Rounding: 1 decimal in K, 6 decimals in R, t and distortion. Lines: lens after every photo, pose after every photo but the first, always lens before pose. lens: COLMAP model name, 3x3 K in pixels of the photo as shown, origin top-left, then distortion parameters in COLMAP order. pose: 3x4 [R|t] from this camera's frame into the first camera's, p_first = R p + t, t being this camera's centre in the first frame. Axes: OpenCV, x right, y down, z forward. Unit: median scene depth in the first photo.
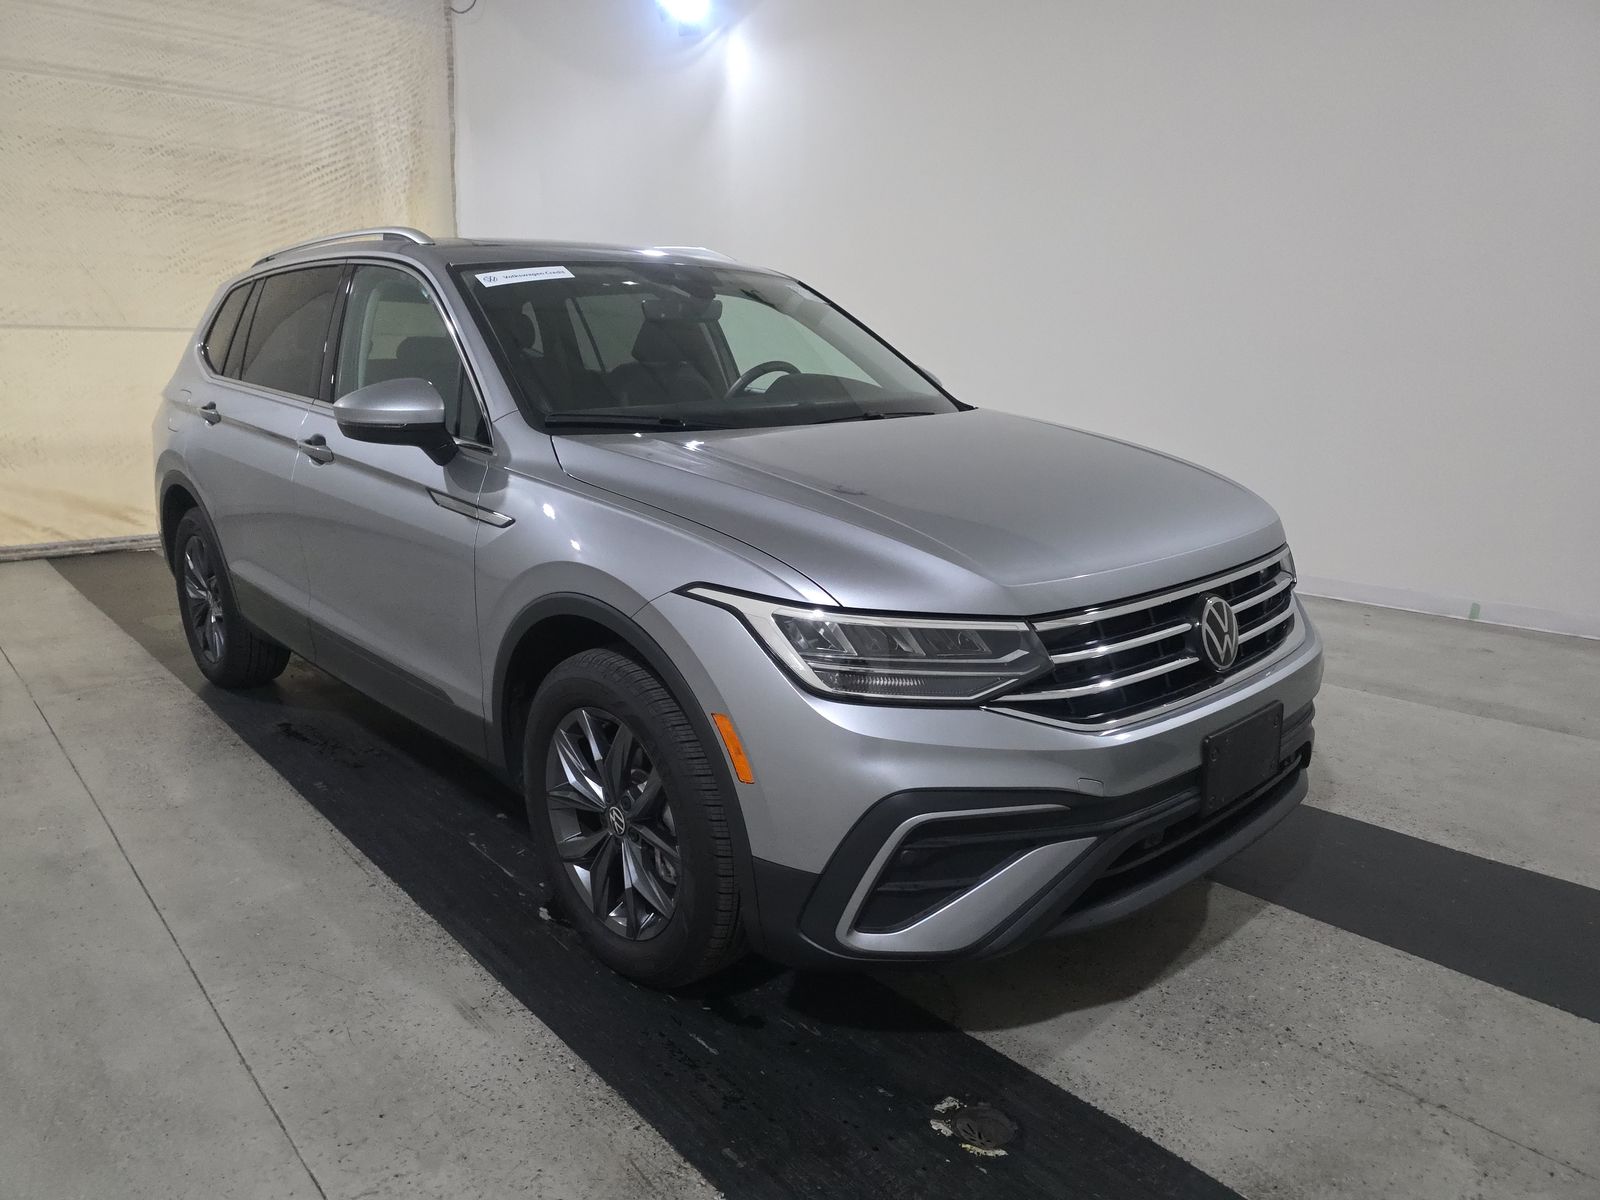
lens RADIAL K [[1069.2, 0, 796.0], [0, 1069.2, 603.7], [0, 0, 1]] dist [0.040513, -0.034029]
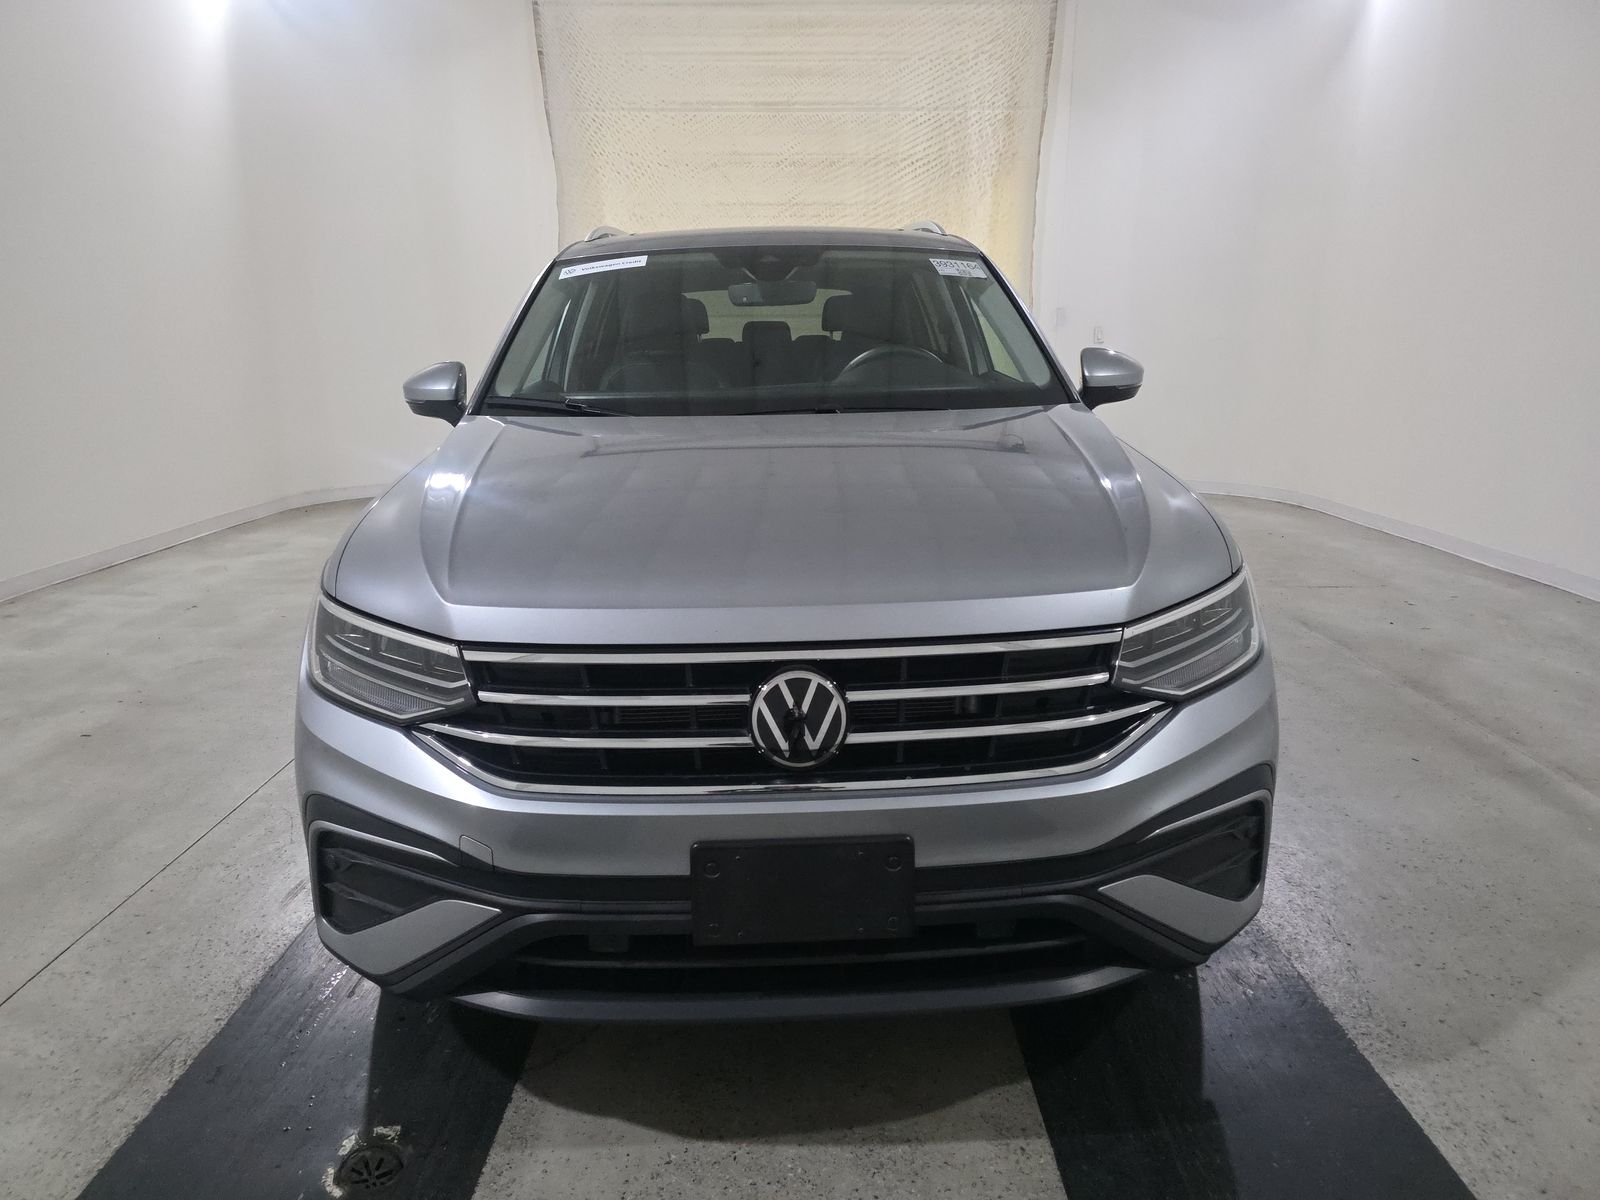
lens RADIAL K [[1069.2, 0, 796.7], [0, 1069.2, 597.4], [0, 0, 1]] dist [0.040513, -0.034029]
pose [[0.755952, 0.151230, -0.636919, 0.236648], [-0.140498, 0.987758, 0.067776, -0.029699], [0.639372, 0.038250, 0.767945, 0.118083]]
